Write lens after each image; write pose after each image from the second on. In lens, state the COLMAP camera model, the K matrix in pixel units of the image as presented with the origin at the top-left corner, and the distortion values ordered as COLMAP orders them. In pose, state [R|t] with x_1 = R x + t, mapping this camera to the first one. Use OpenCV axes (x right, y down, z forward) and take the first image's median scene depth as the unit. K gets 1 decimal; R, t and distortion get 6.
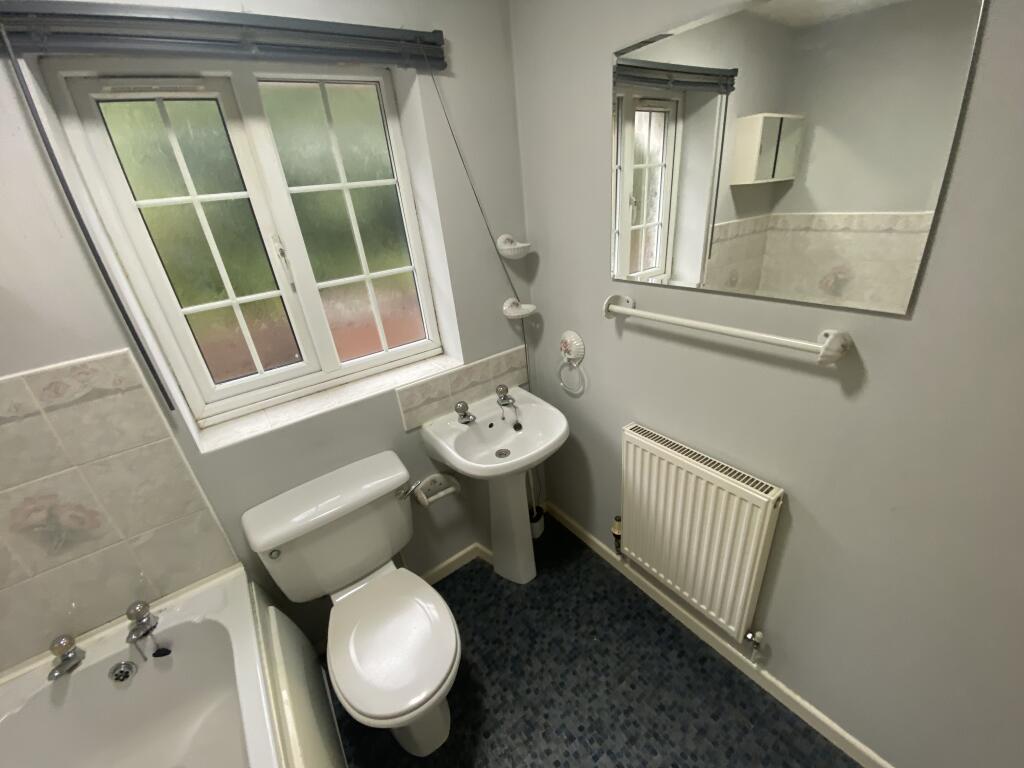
lens RADIAL K [[415.7, 0, 515.1], [0, 415.7, 387.5], [0, 0, 1]] dist [0.032470, -0.025223]
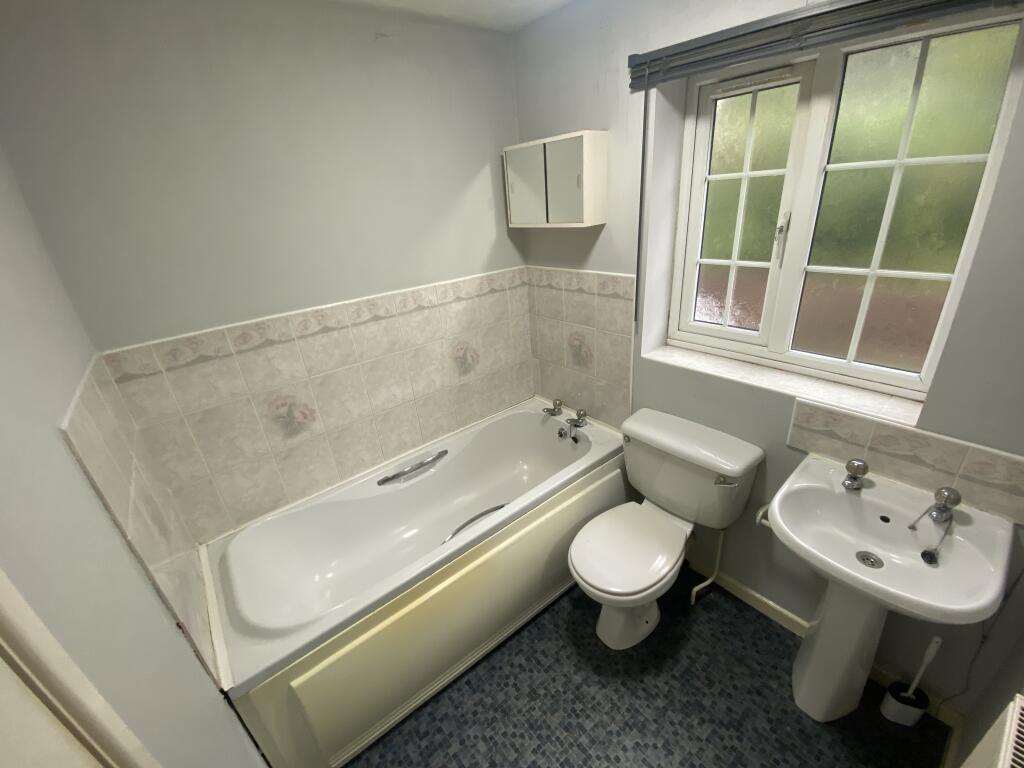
lens RADIAL K [[415.7, 0, 515.1], [0, 415.7, 387.5], [0, 0, 1]] dist [0.032470, -0.025223]
pose [[0.061985, 0.495632, -0.866318, 0.451033], [-0.361821, 0.820102, 0.443303, -0.196496], [0.930185, 0.285974, 0.230164, 0.222683]]
